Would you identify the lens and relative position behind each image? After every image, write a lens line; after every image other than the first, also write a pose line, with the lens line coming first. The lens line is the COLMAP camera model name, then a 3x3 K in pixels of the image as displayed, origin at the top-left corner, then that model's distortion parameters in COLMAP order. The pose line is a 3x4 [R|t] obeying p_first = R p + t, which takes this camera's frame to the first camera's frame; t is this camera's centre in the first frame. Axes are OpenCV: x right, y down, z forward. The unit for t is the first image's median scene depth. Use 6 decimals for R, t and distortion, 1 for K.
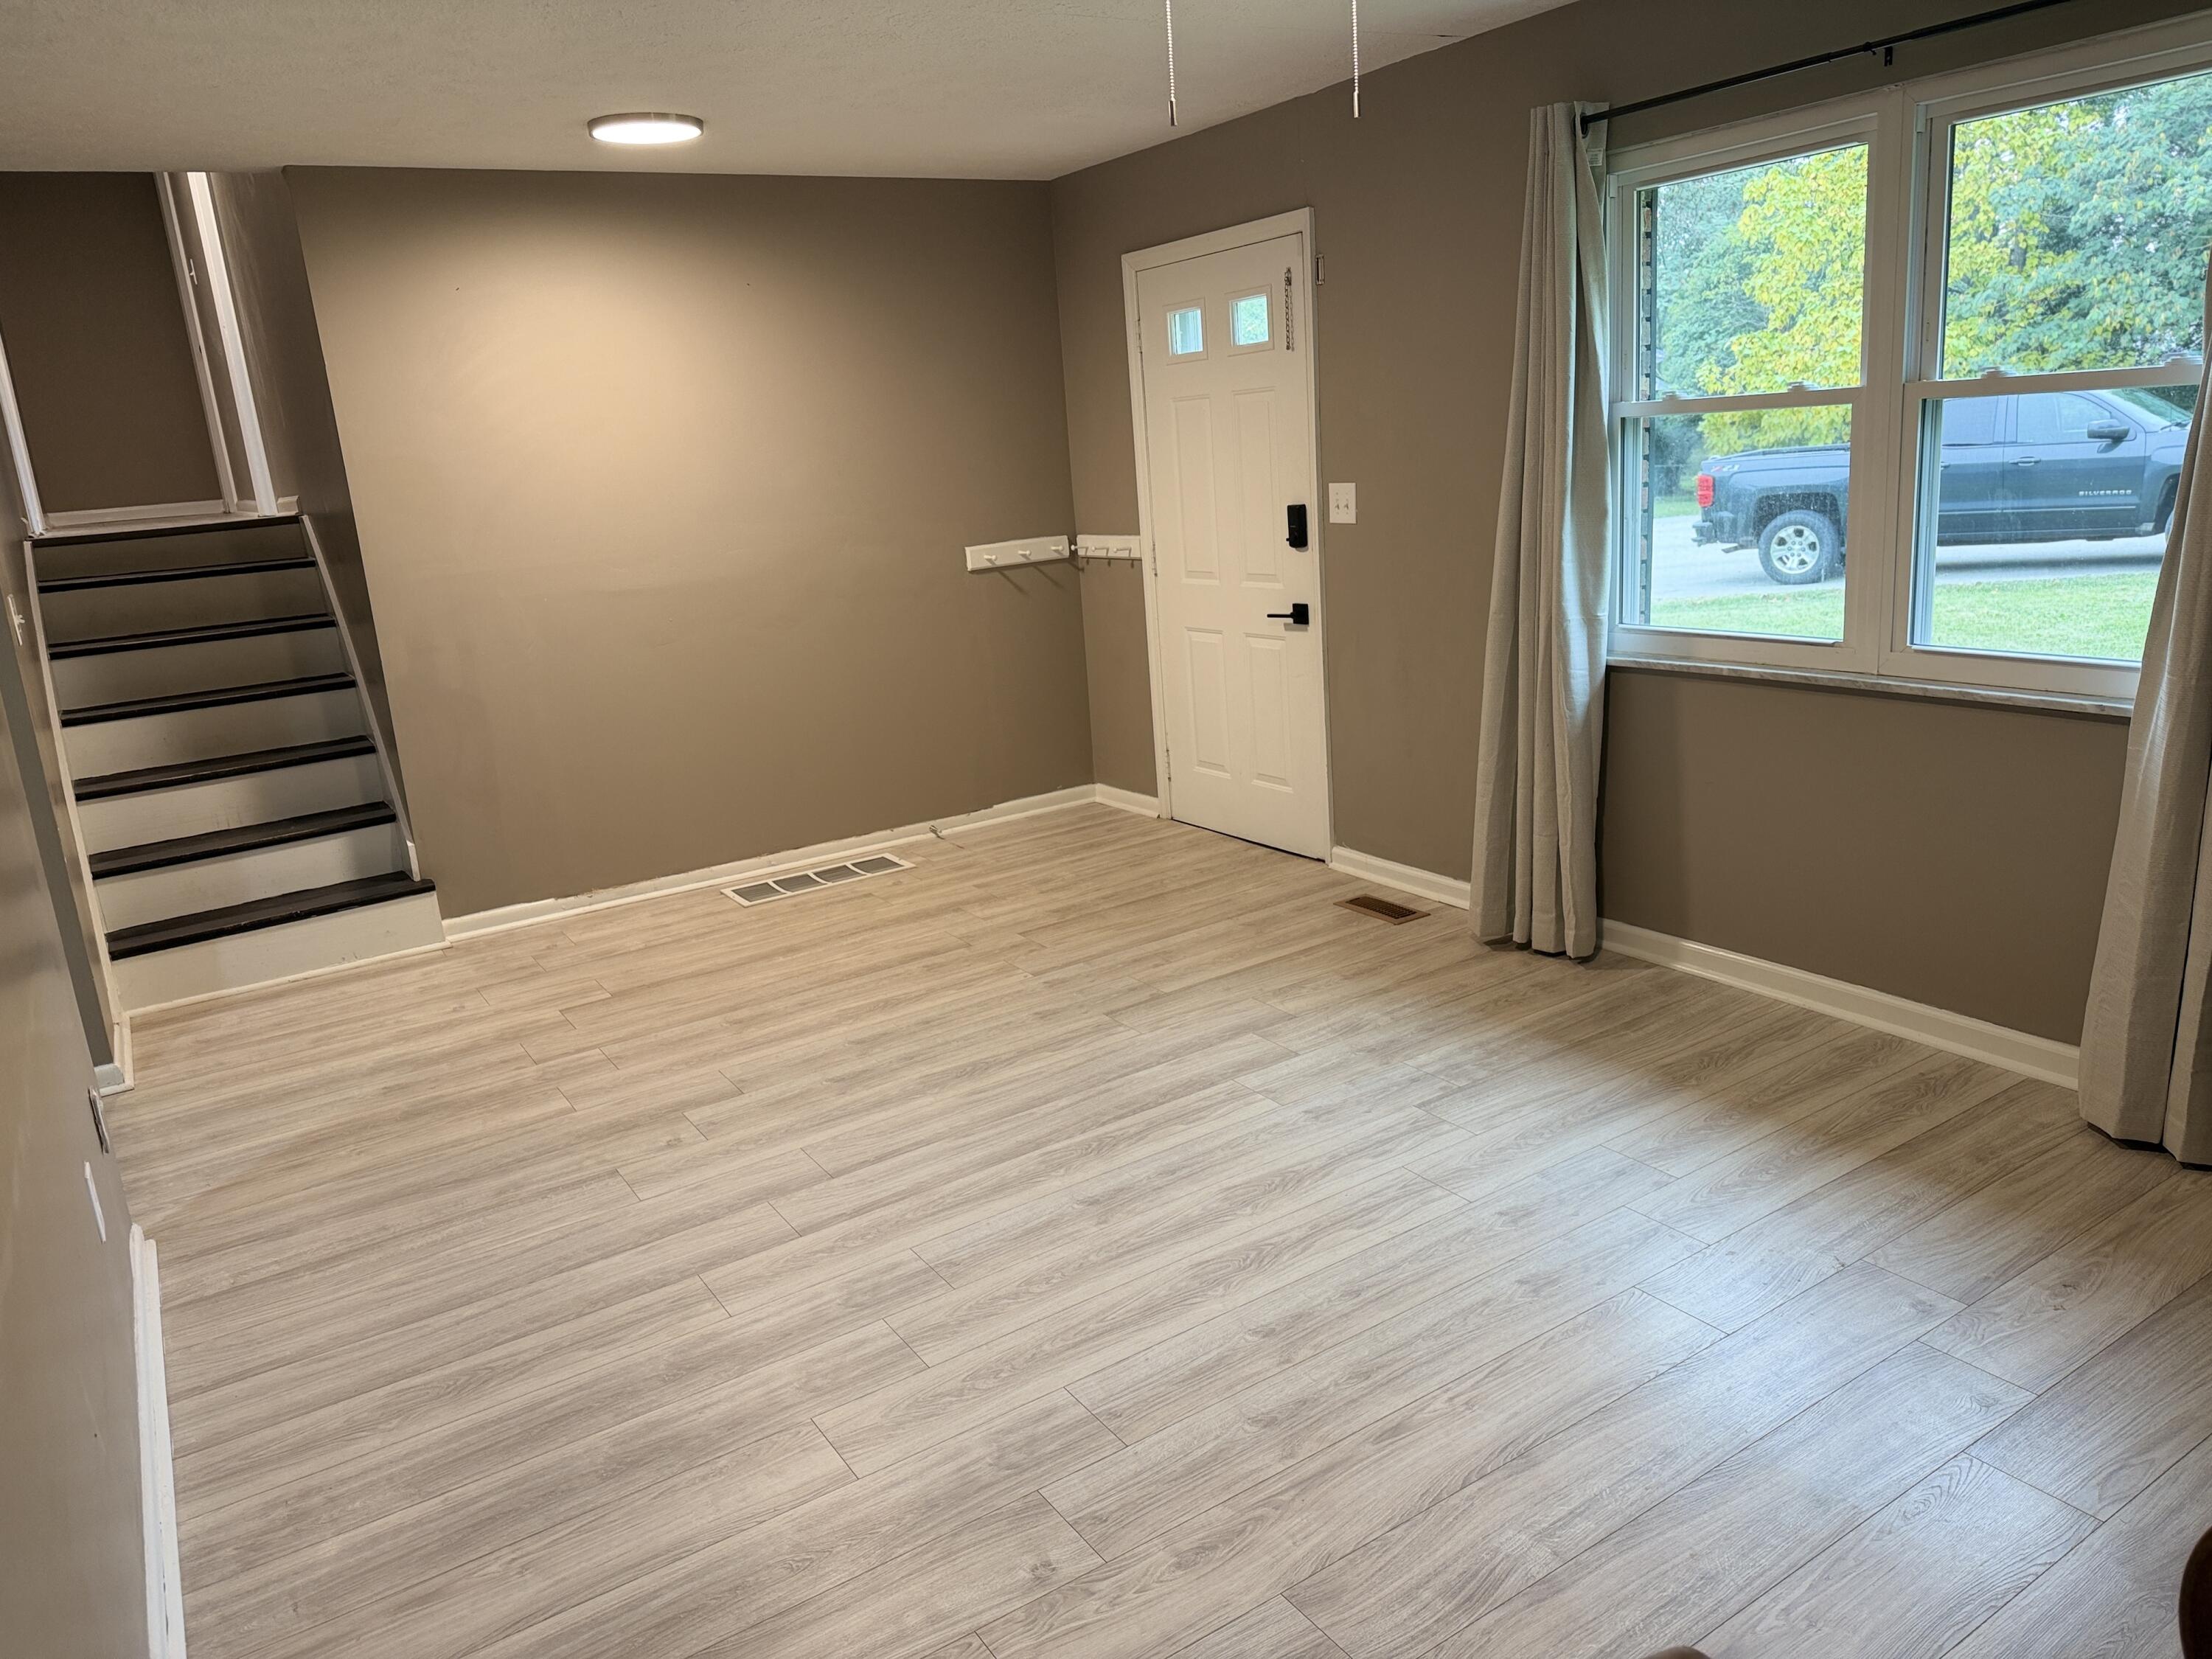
lens RADIAL K [[1542.0, 0, 1094.1], [0, 1542.0, 828.3], [0, 0, 1]] dist [0.064808, -0.072655]
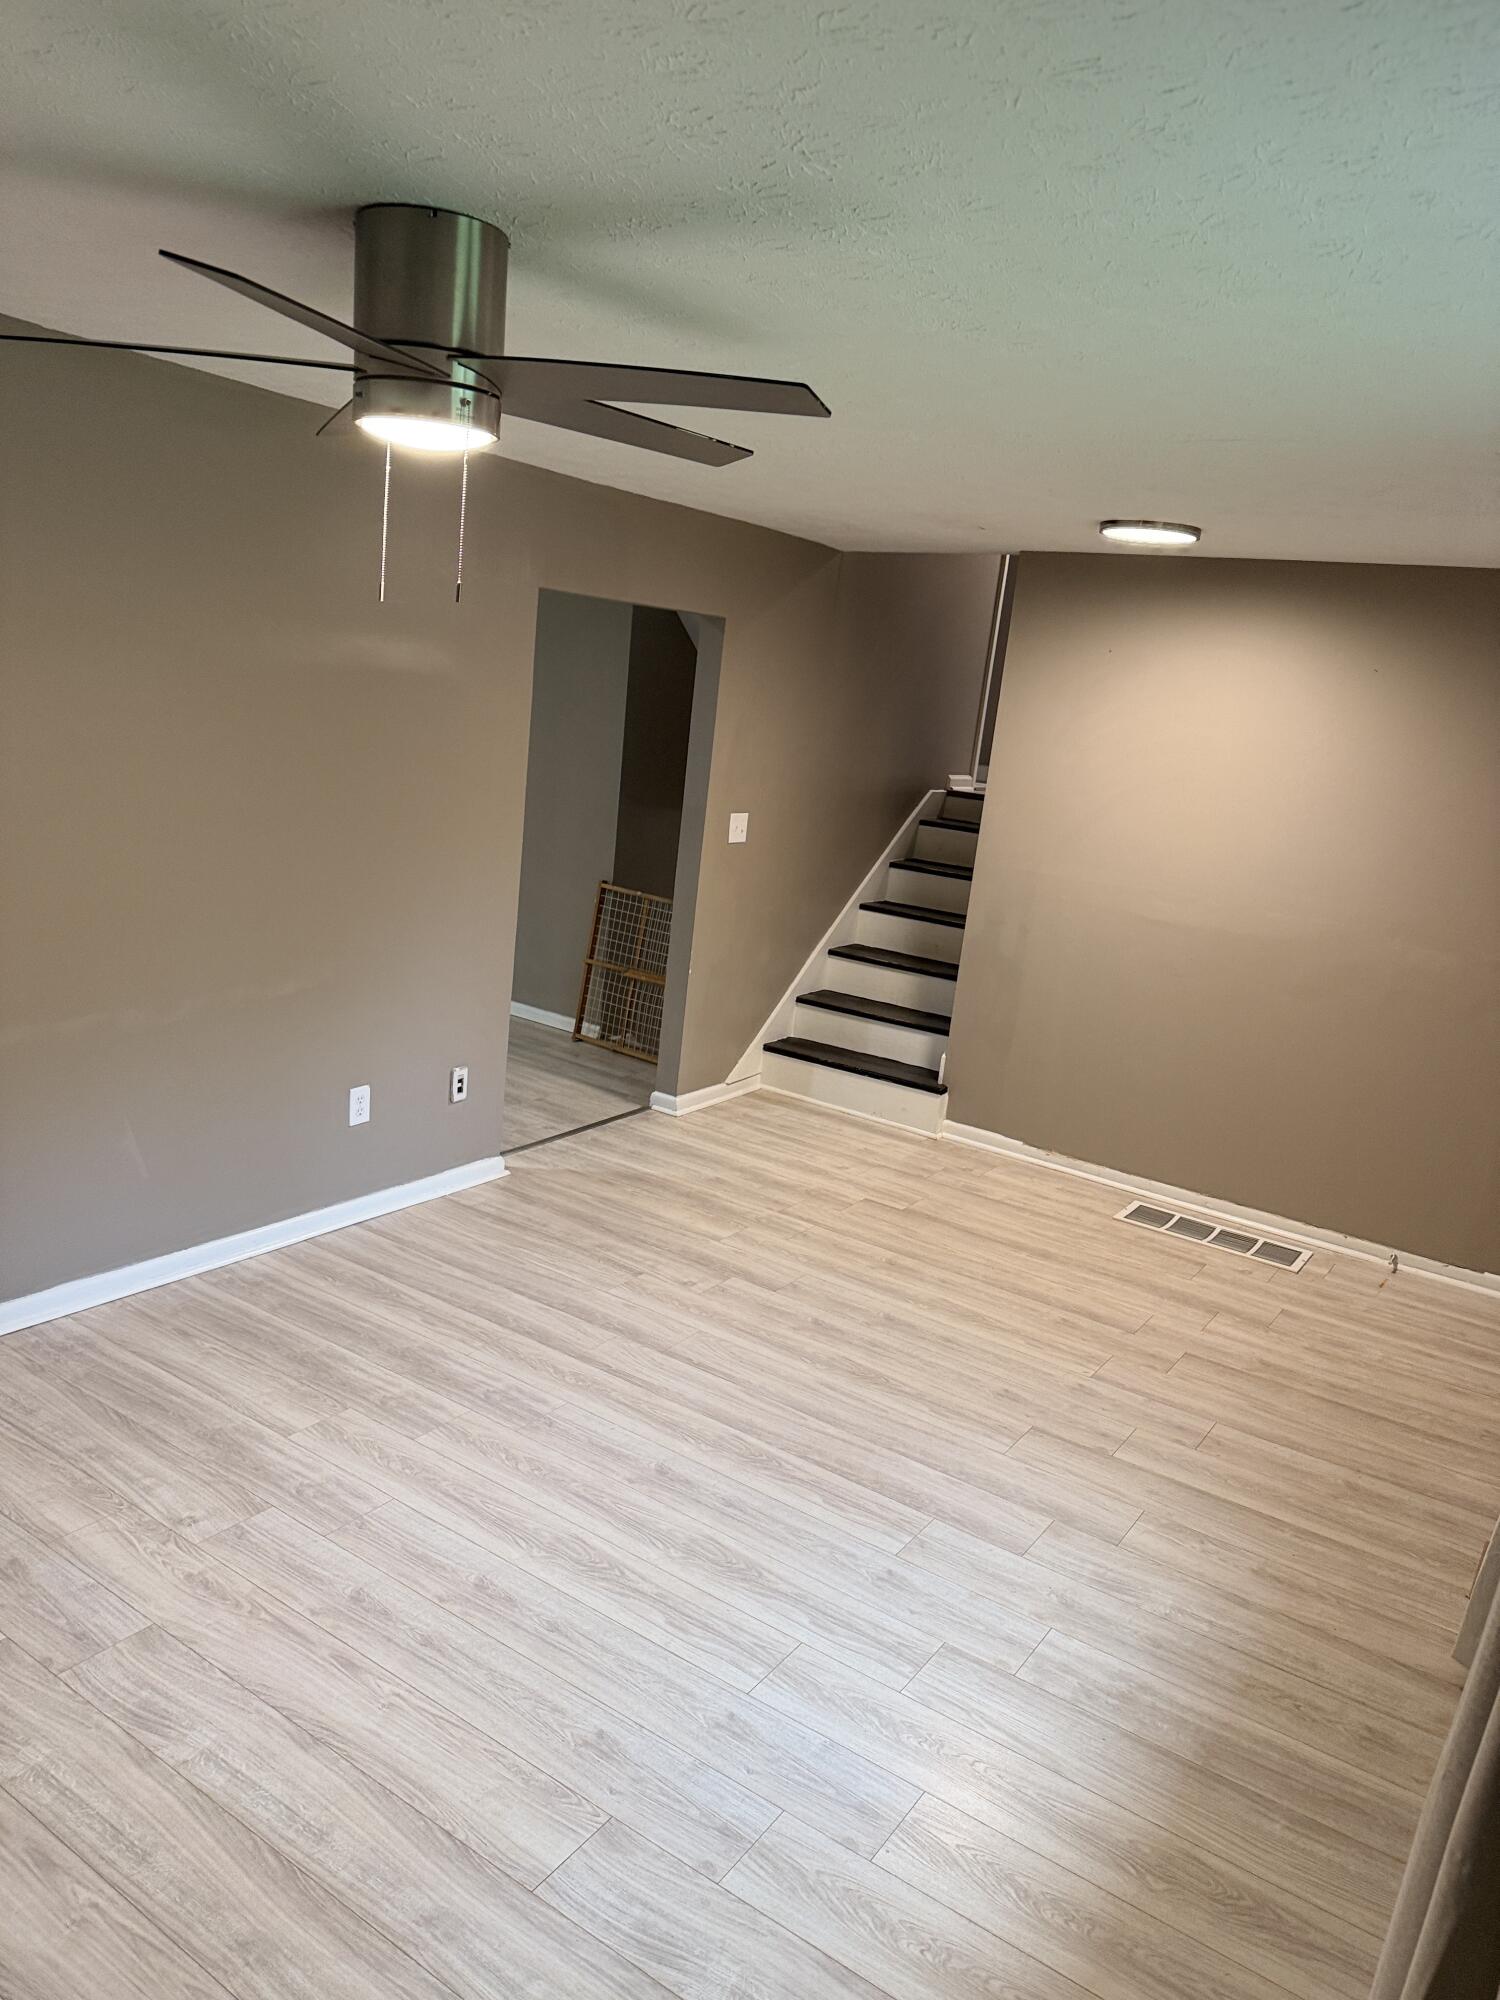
lens RADIAL K [[1394.2, 0, 738.5], [0, 1394.2, 996.1], [0, 0, 1]] dist [0.064808, -0.072655]
pose [[0.379246, 0.306621, -0.873015, 0.675097], [-0.355595, 0.919341, 0.168418, -0.228888], [0.854239, 0.246568, 0.457689, 0.394880]]
